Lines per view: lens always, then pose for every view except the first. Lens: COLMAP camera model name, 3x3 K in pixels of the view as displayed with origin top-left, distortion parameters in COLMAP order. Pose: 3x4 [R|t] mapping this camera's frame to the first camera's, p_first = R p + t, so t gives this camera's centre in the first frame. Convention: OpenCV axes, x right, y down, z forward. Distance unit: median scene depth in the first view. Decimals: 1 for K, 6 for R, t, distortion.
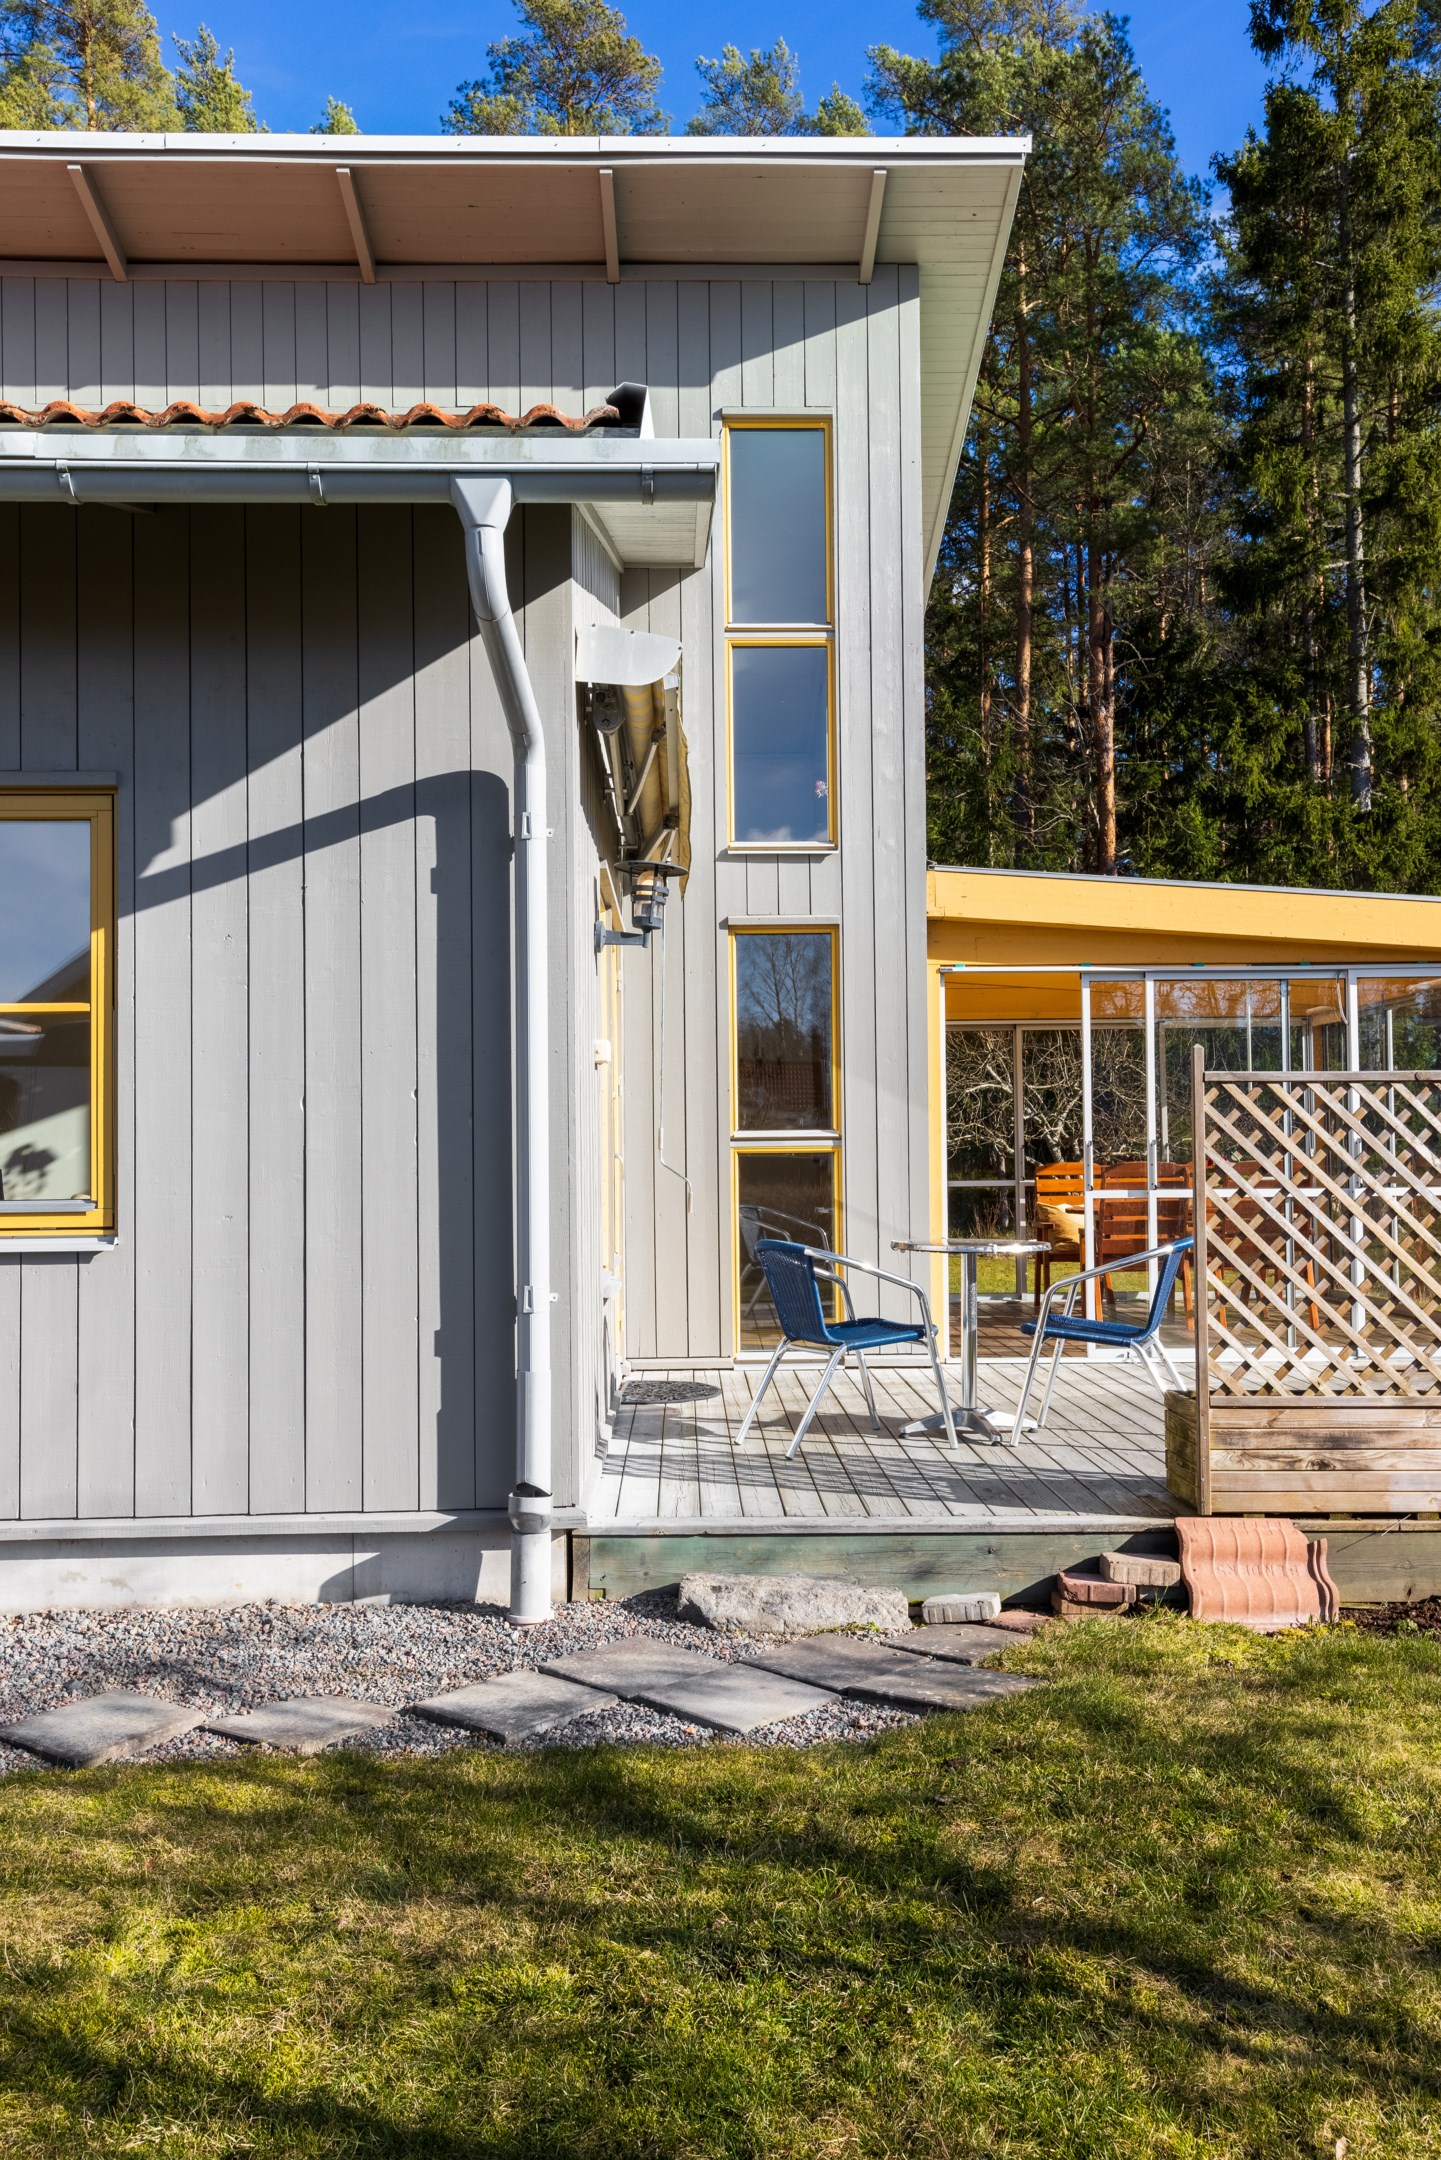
lens RADIAL K [[1801.4, 0, 720.5], [0, 1801.4, 1080.0], [0, 0, 1]] dist [0.055344, -0.003084]
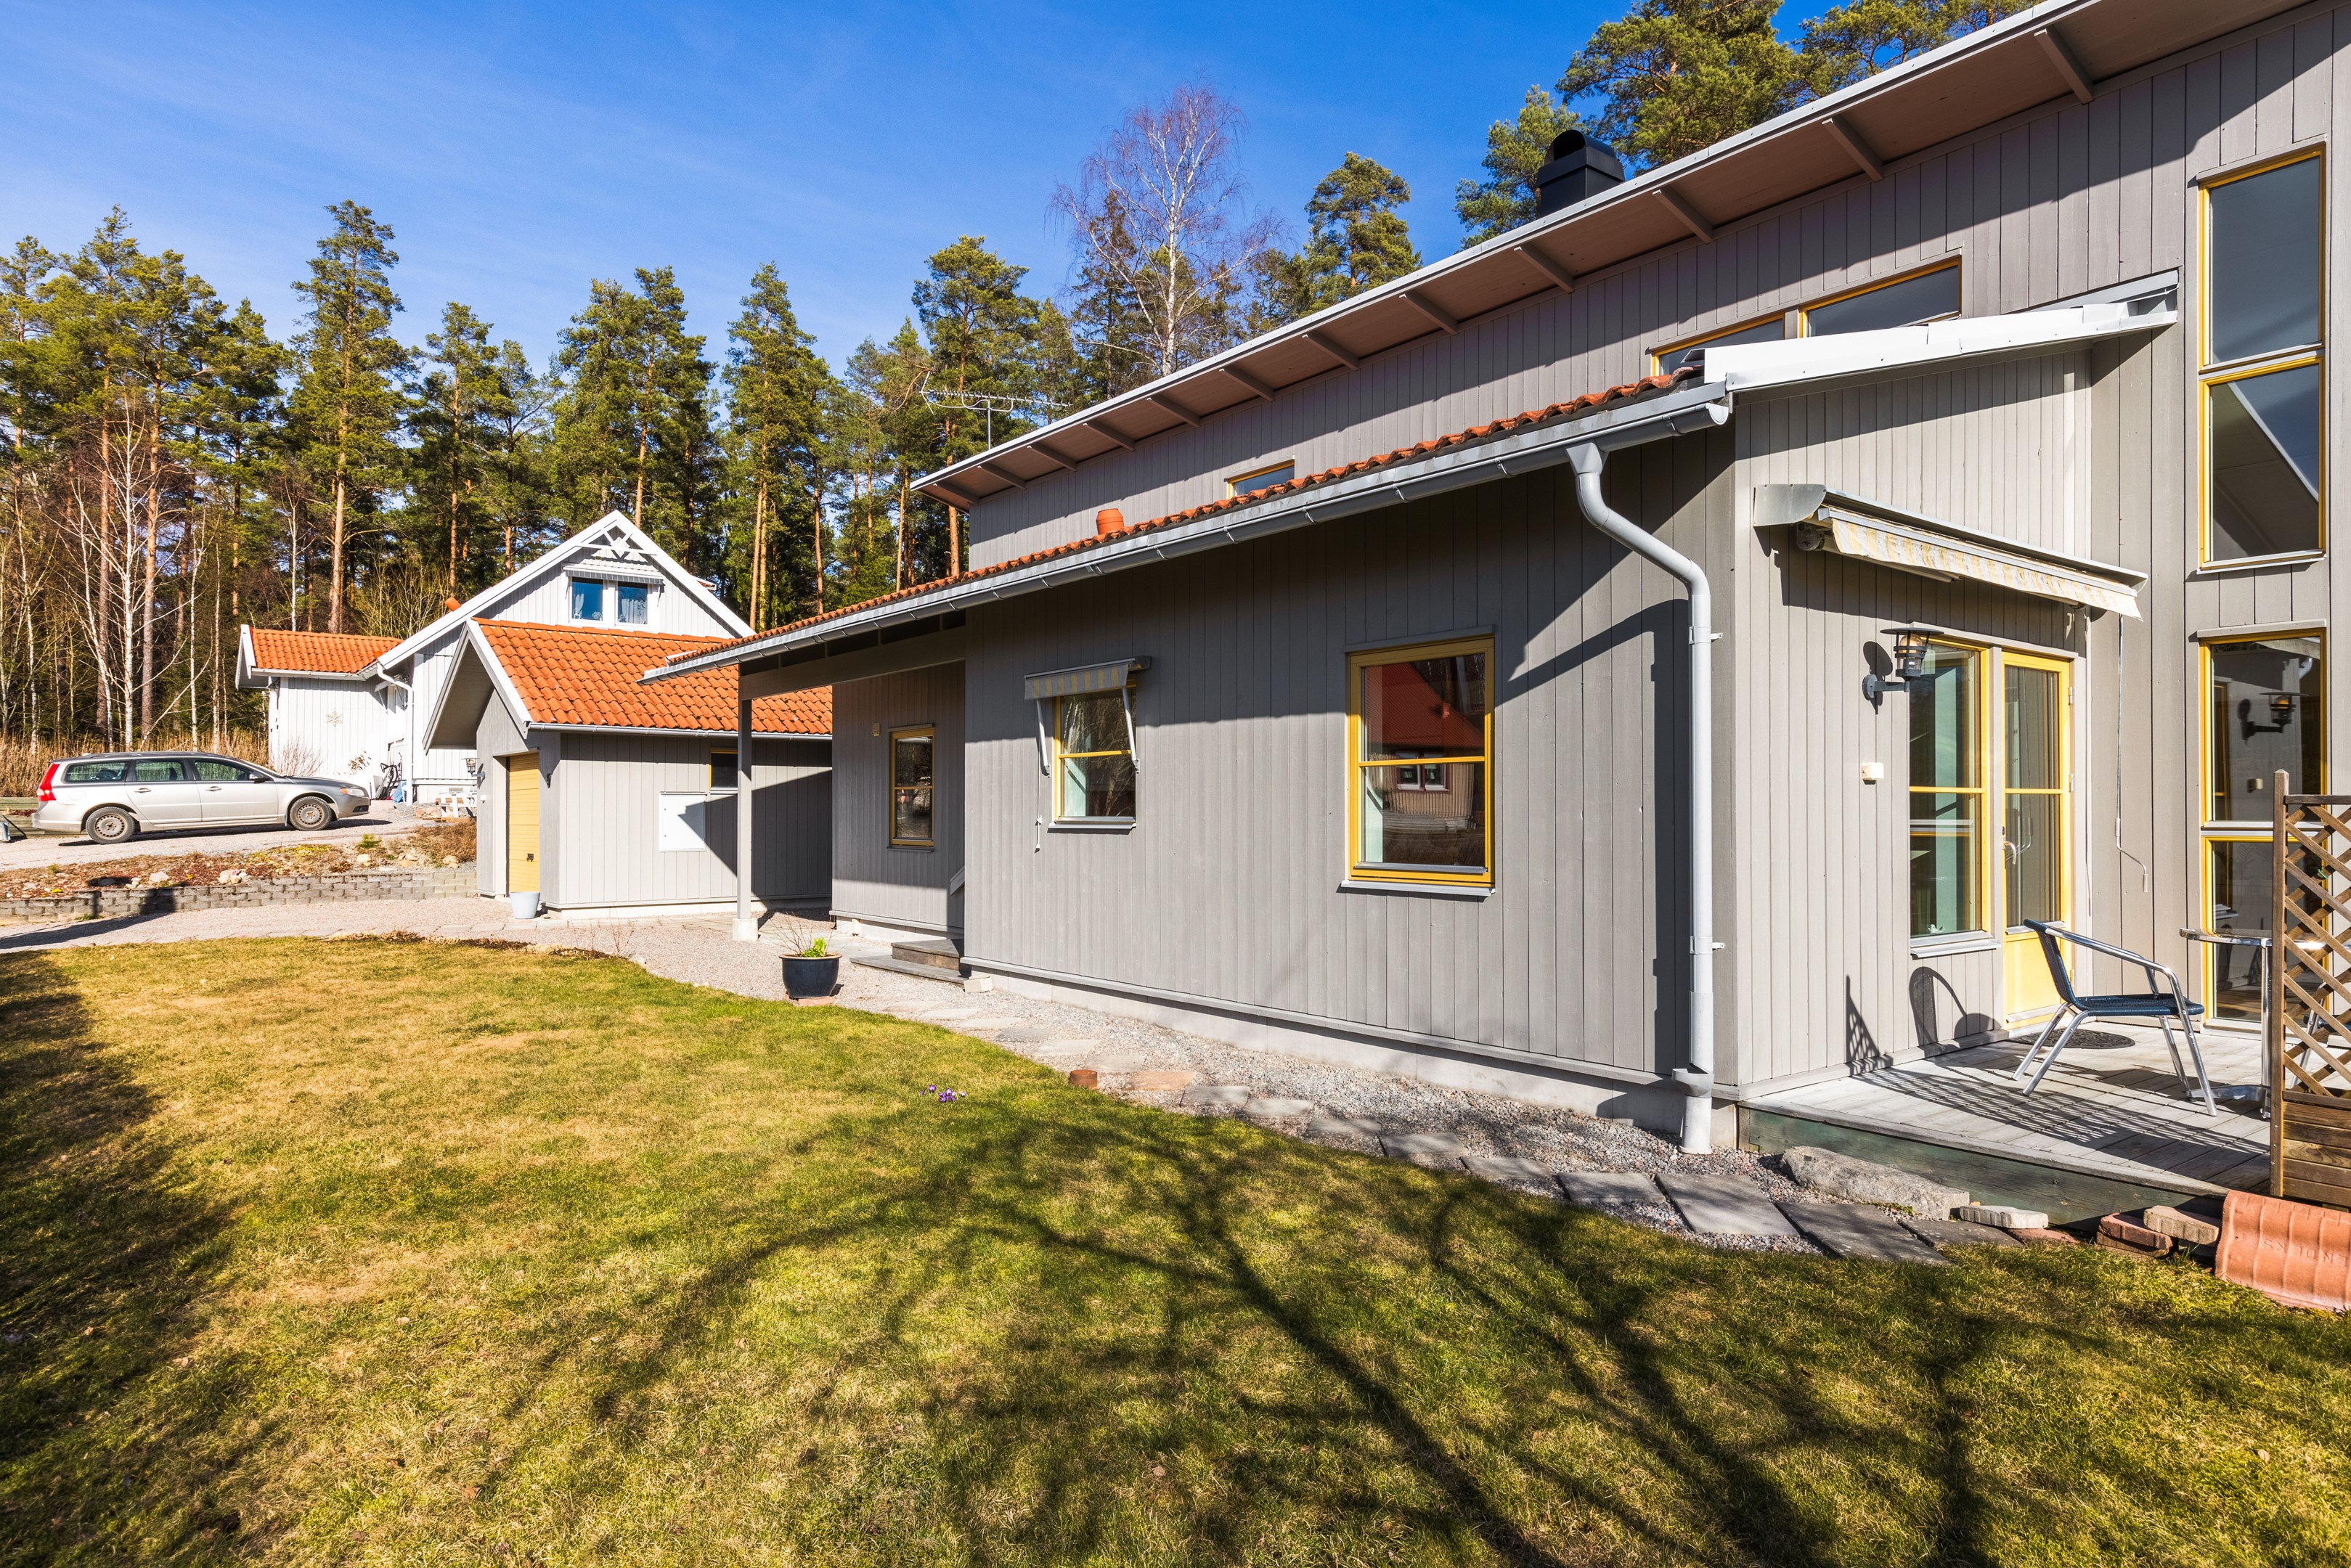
lens RADIAL K [[1344.3, 0, 1127.1], [0, 1344.3, 788.1], [0, 0, 1]] dist [-0.000971, 0.000454]
pose [[0.565703, -0.001683, -0.824608, 0.548417], [0.026569, 0.999516, 0.016187, -0.042080], [0.824181, -0.031067, 0.565474, -0.037336]]
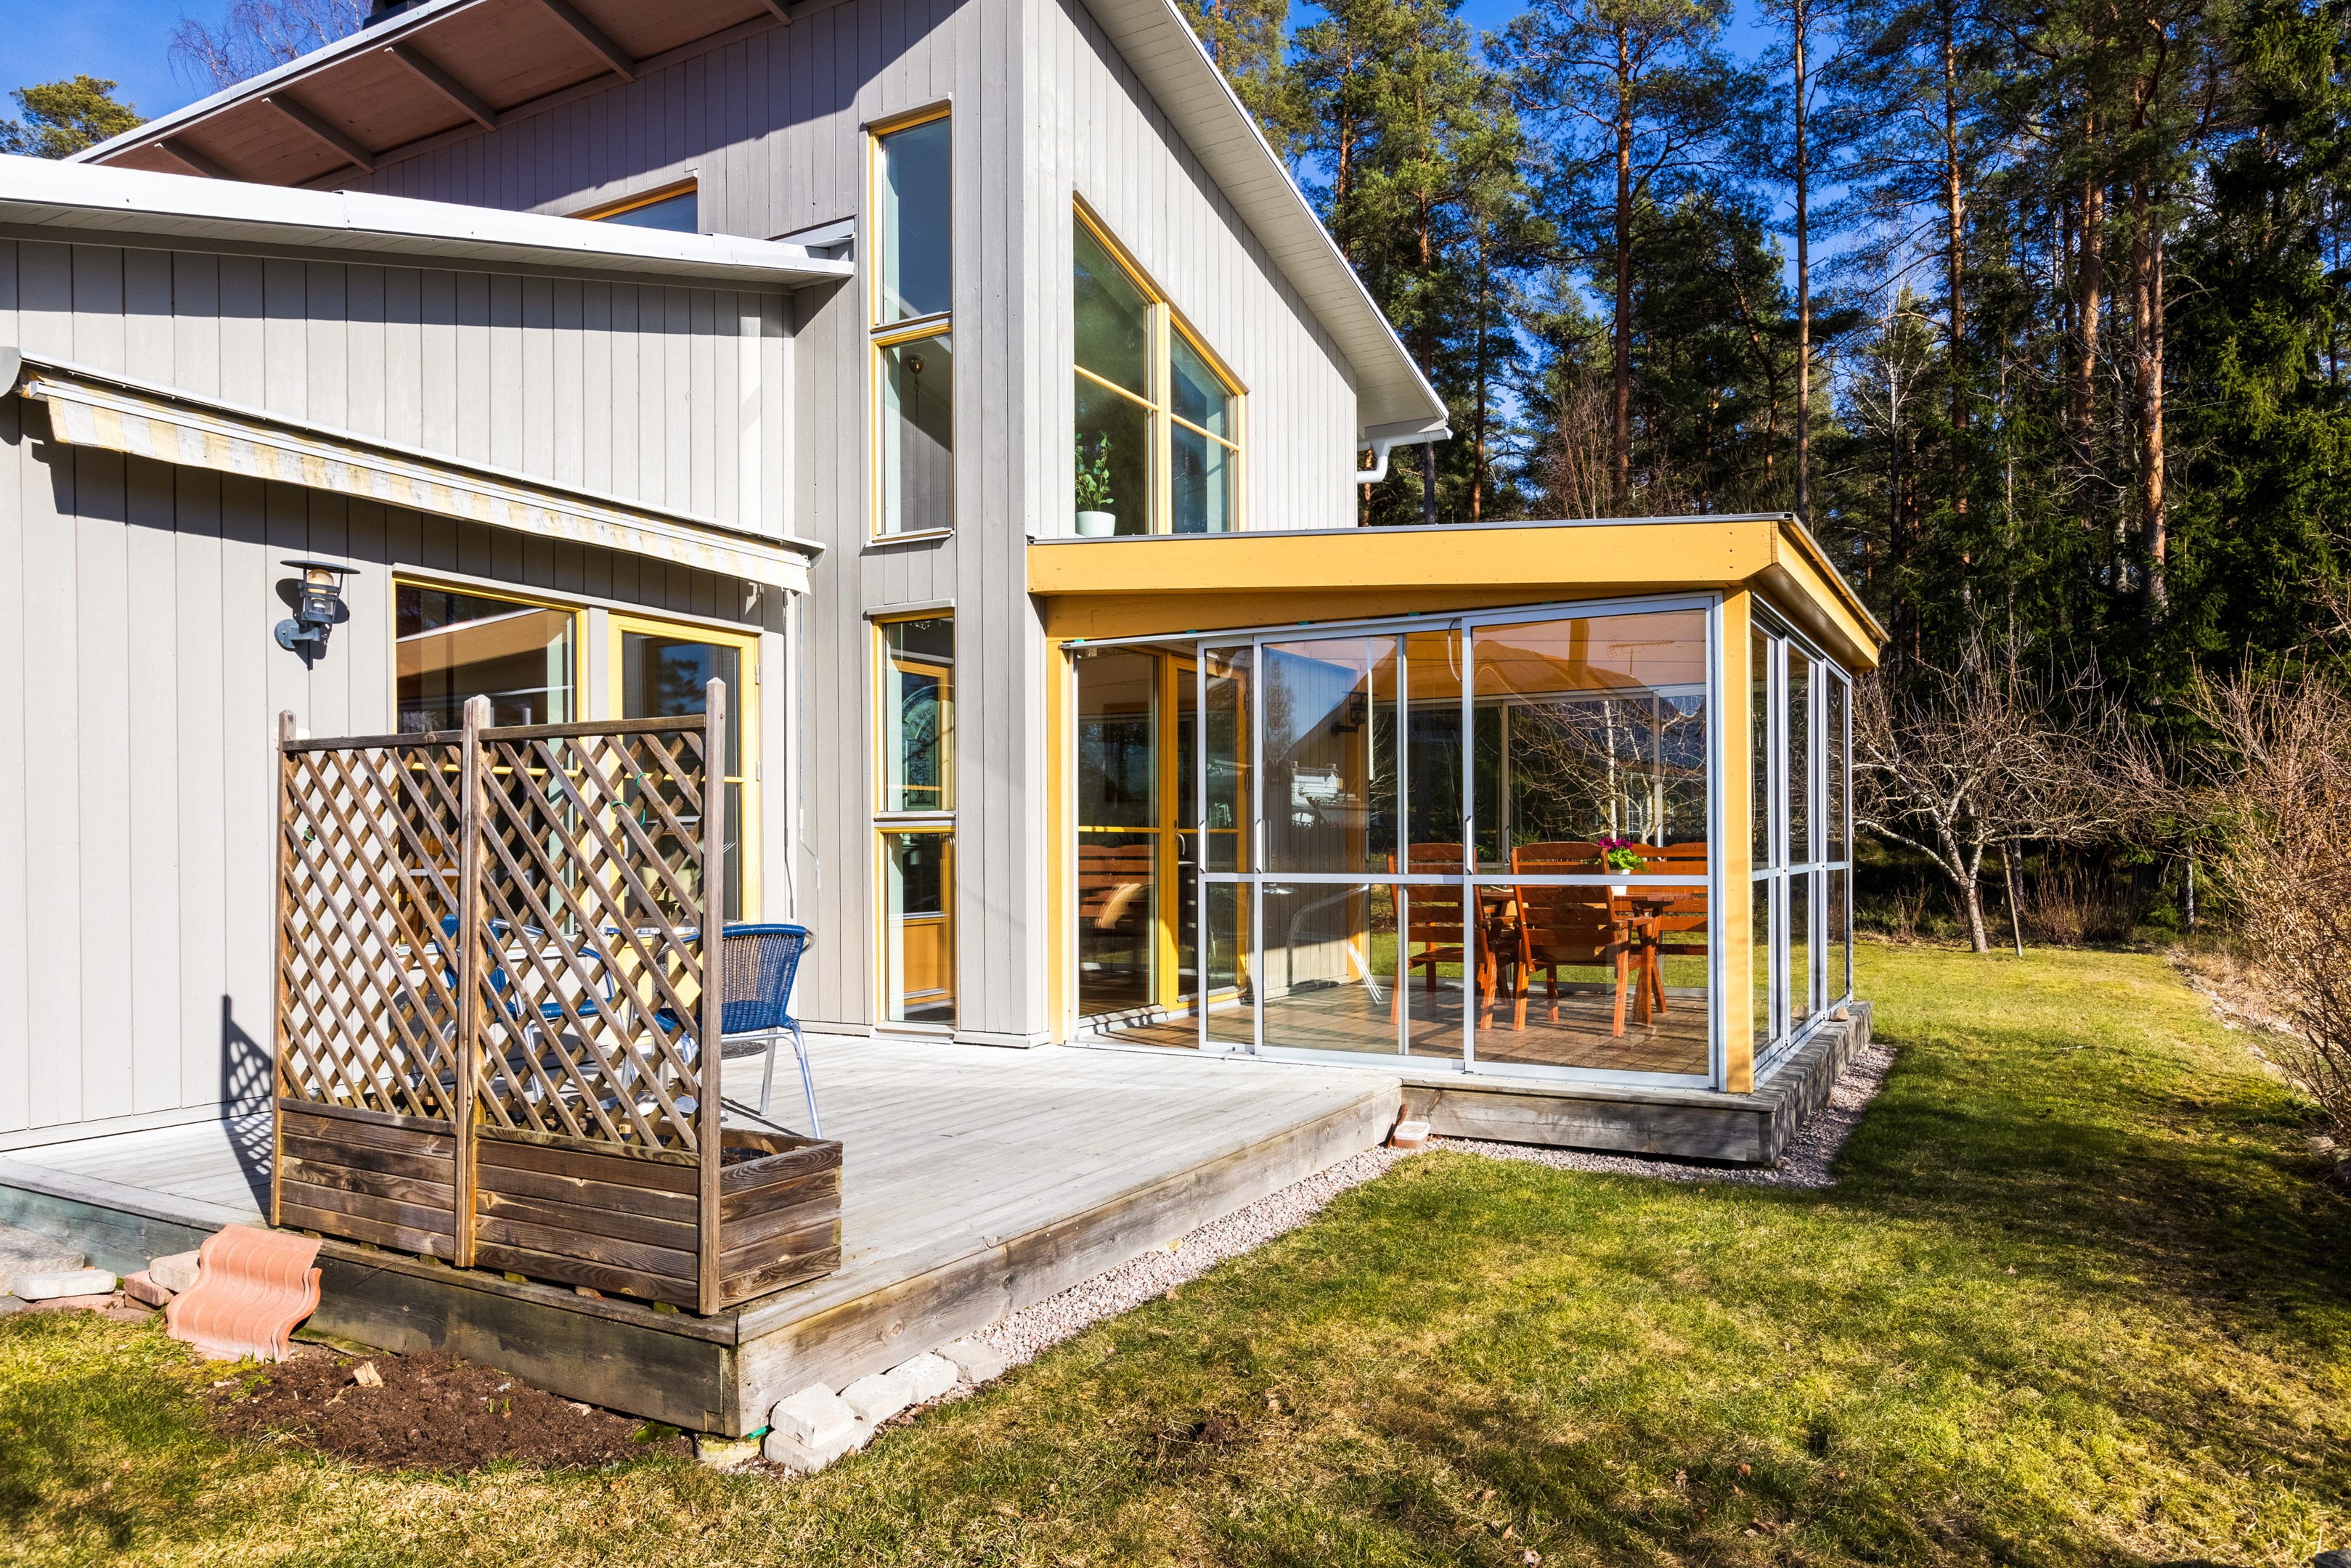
lens RADIAL K [[1506.3, 0, 1248.1], [0, 1506.3, 843.6], [0, 0, 1]] dist [0.001776, 0.000298]
pose [[0.874753, 0.002023, -0.484566, 1.075248], [0.019700, 0.999016, 0.039734, 0.026664], [0.484169, -0.044304, 0.873852, 0.587756]]
